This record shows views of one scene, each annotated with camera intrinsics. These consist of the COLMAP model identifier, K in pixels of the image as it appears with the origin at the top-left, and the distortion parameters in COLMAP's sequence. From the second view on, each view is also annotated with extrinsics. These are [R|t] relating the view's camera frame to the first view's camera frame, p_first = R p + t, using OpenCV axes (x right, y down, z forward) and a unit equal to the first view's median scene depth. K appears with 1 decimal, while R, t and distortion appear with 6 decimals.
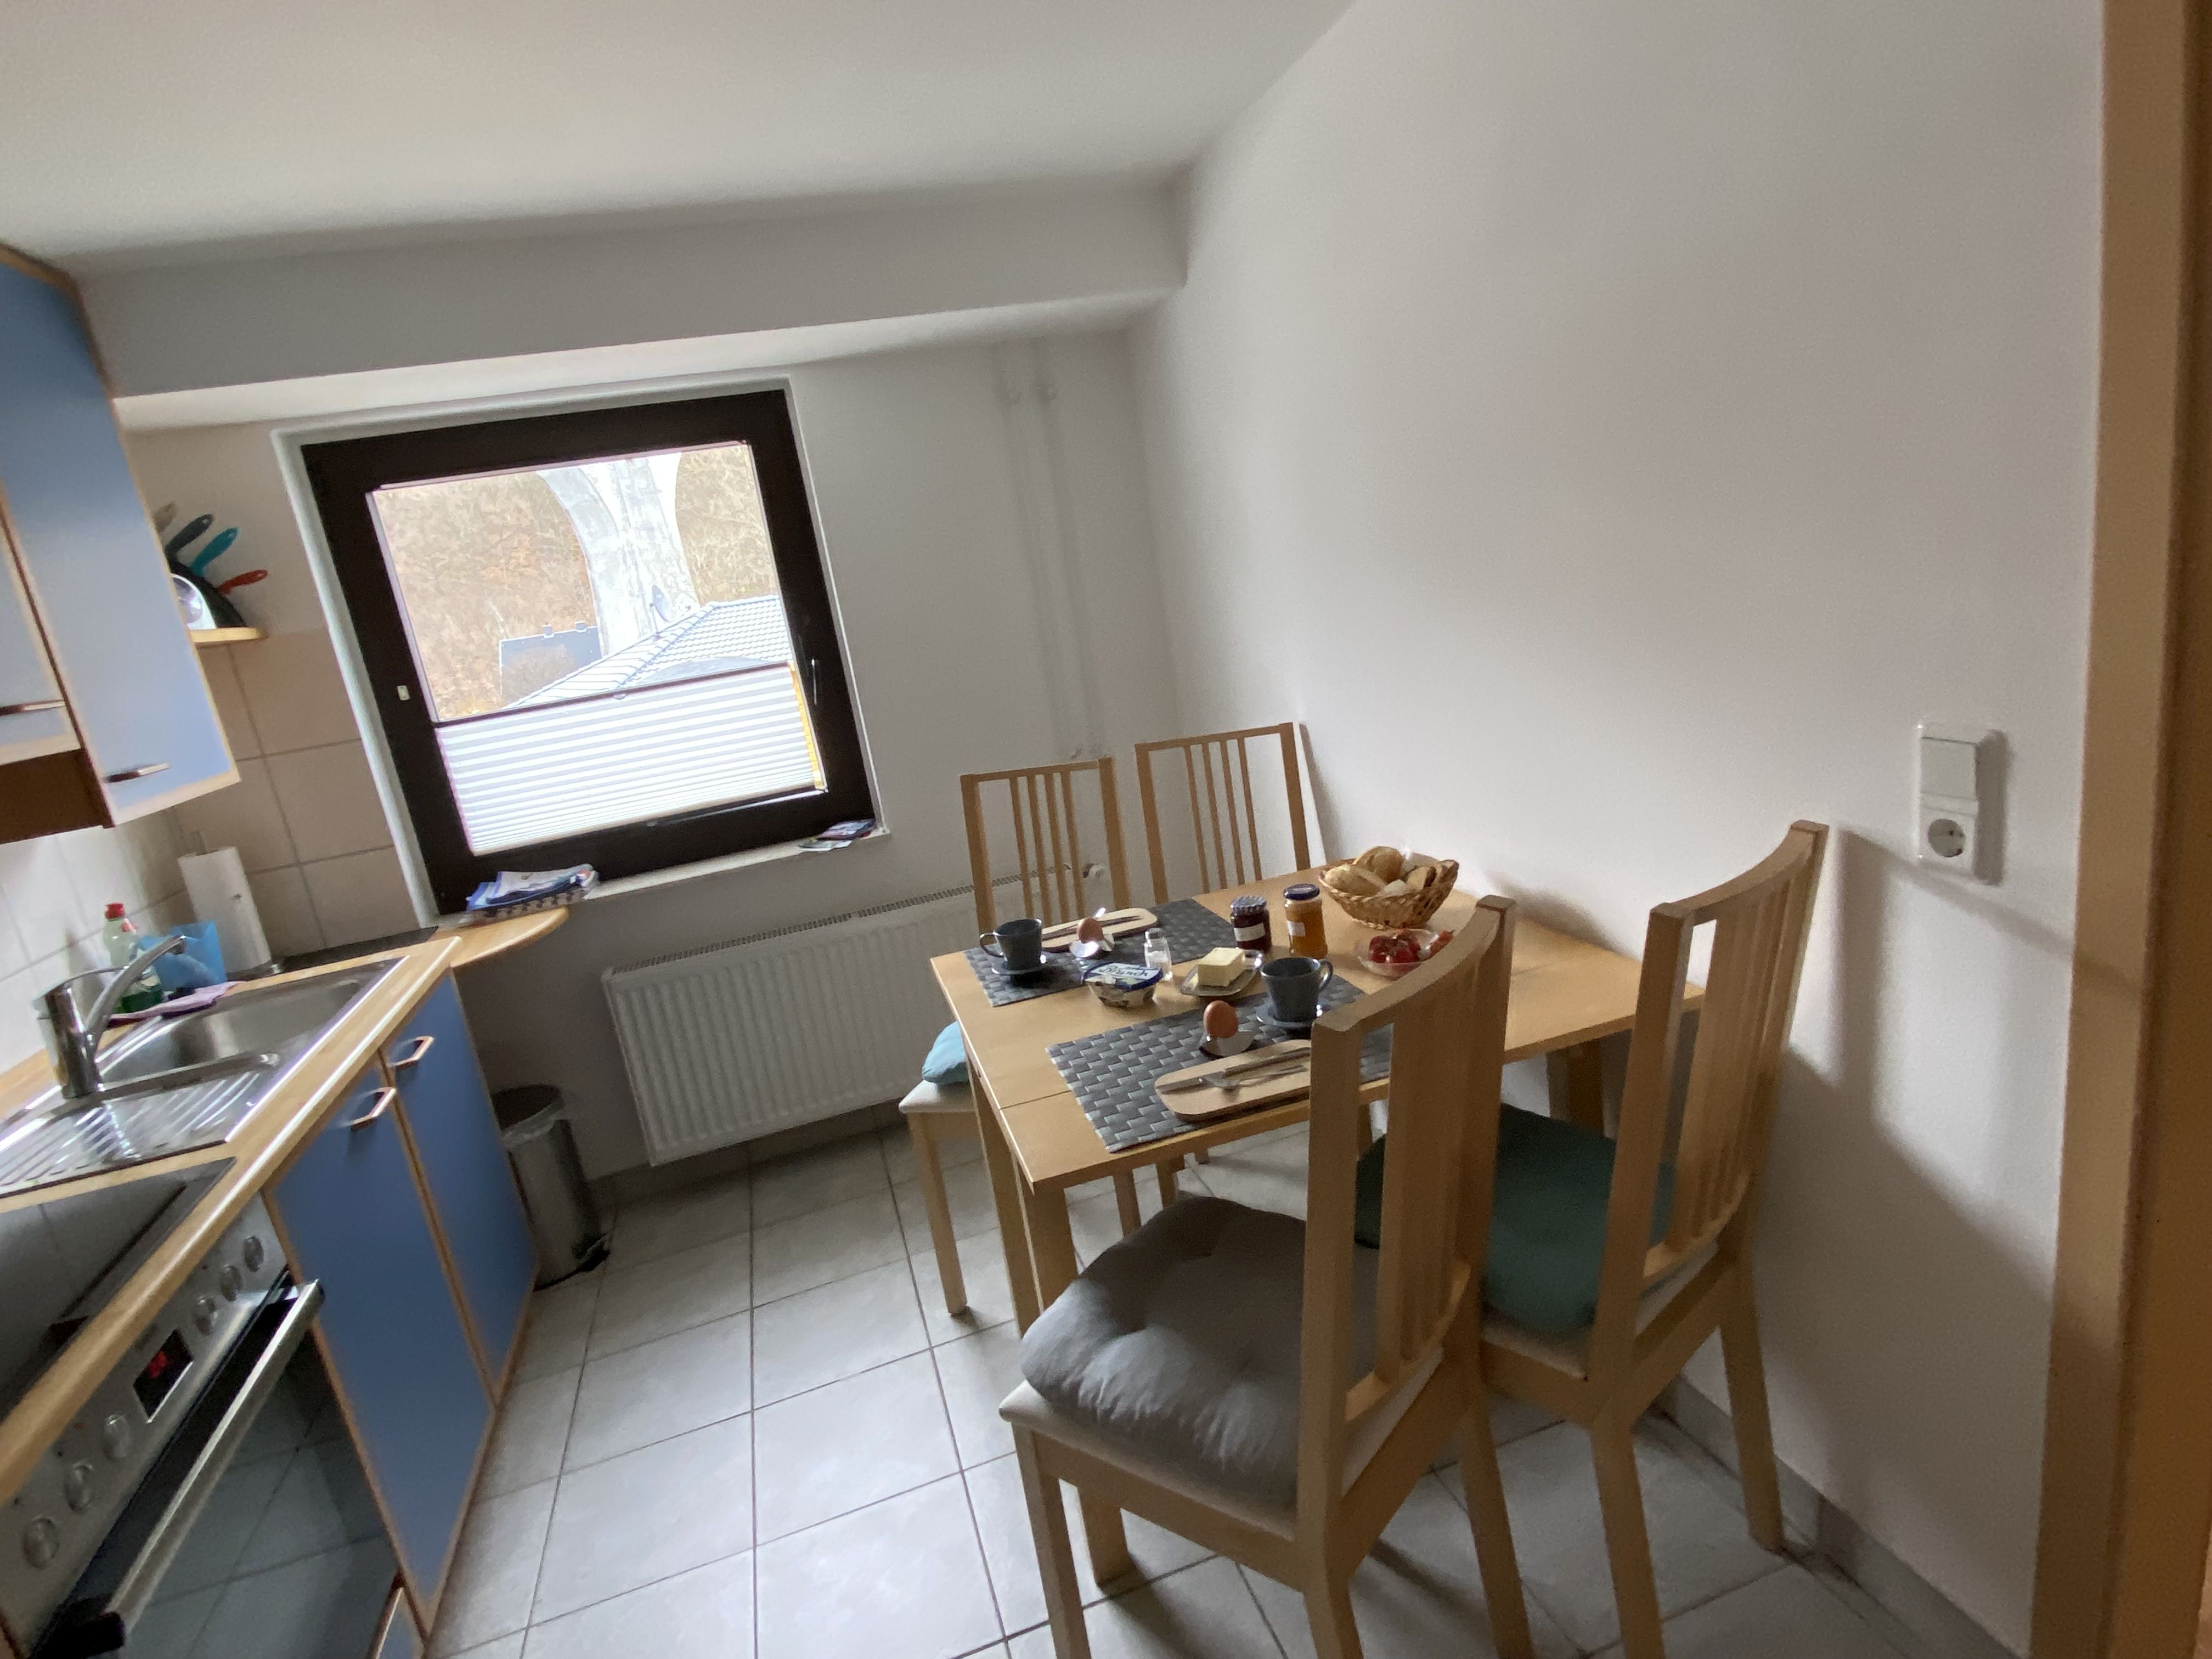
lens RADIAL K [[1148.3, 0, 1106.0], [0, 1148.3, 829.5], [0, 0, 1]] dist [-0.001505, -0.018972]
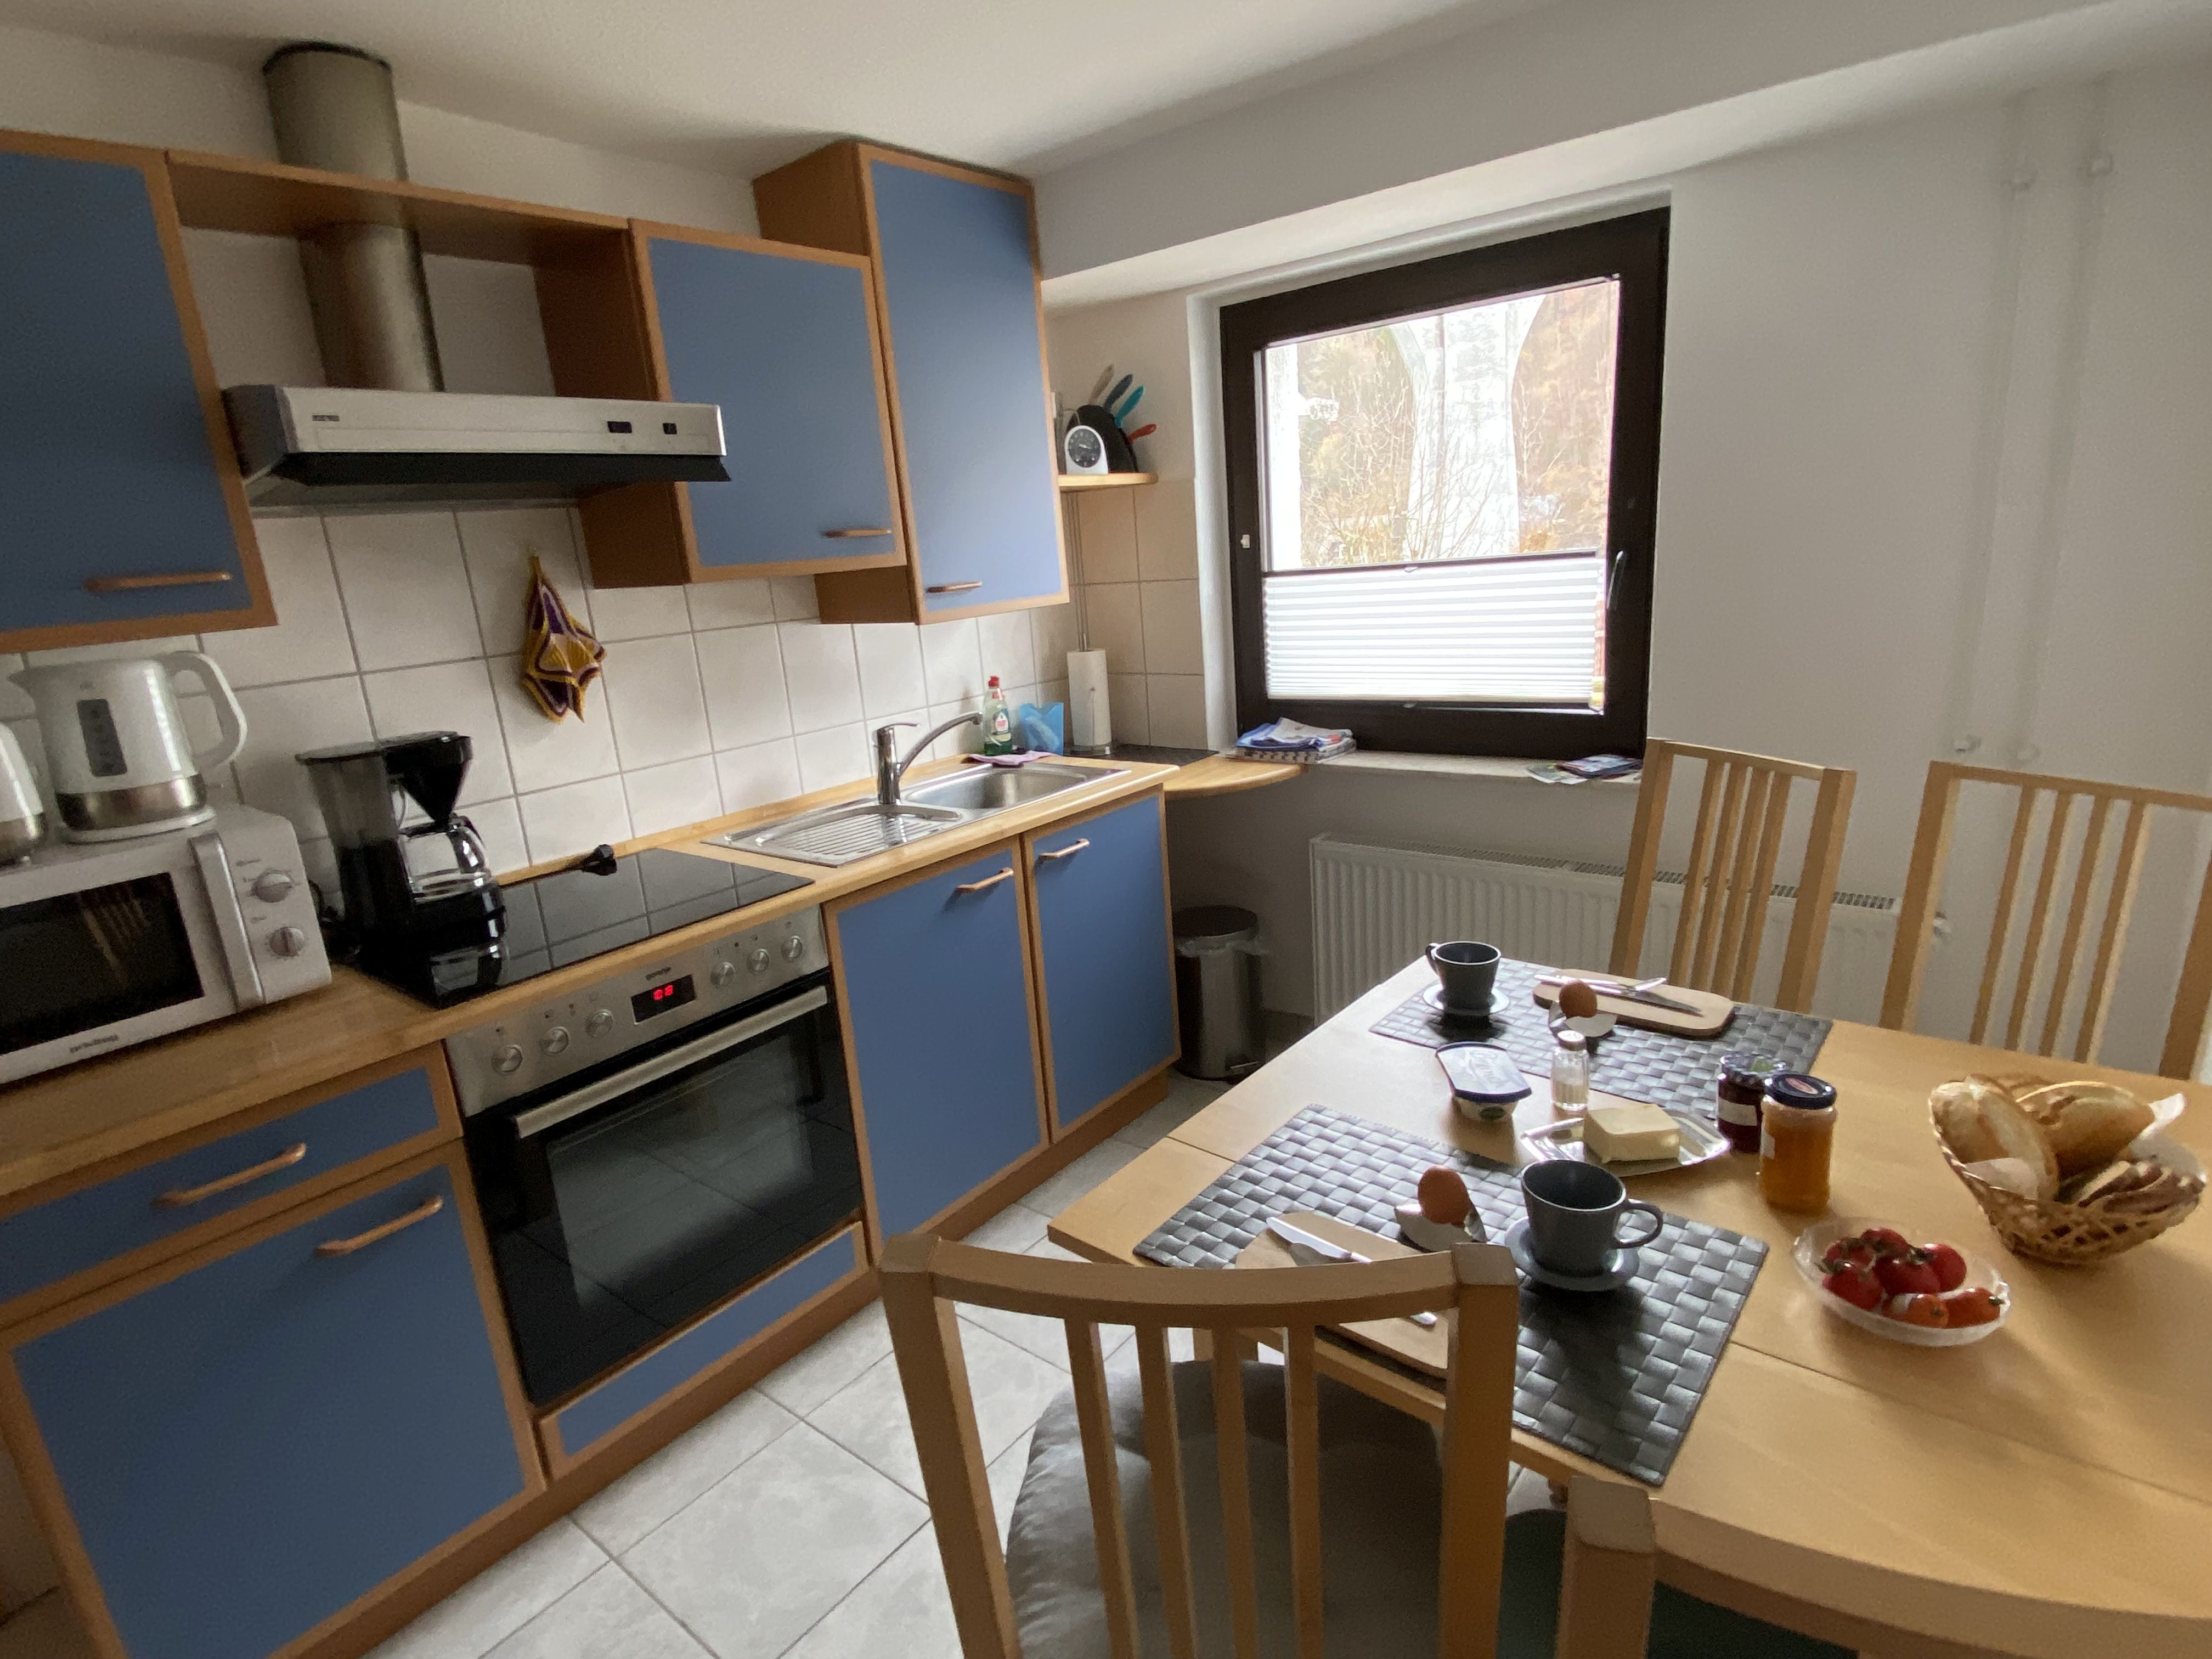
lens RADIAL K [[1140.8, 0, 1106.0], [0, 1140.8, 829.5], [0, 0, 1]] dist [0.027242, -0.025621]
pose [[0.555362, 0.313166, -0.770390, 0.256622], [-0.196634, 0.949566, 0.244252, -0.097502], [0.808027, 0.015837, 0.588932, 0.240110]]
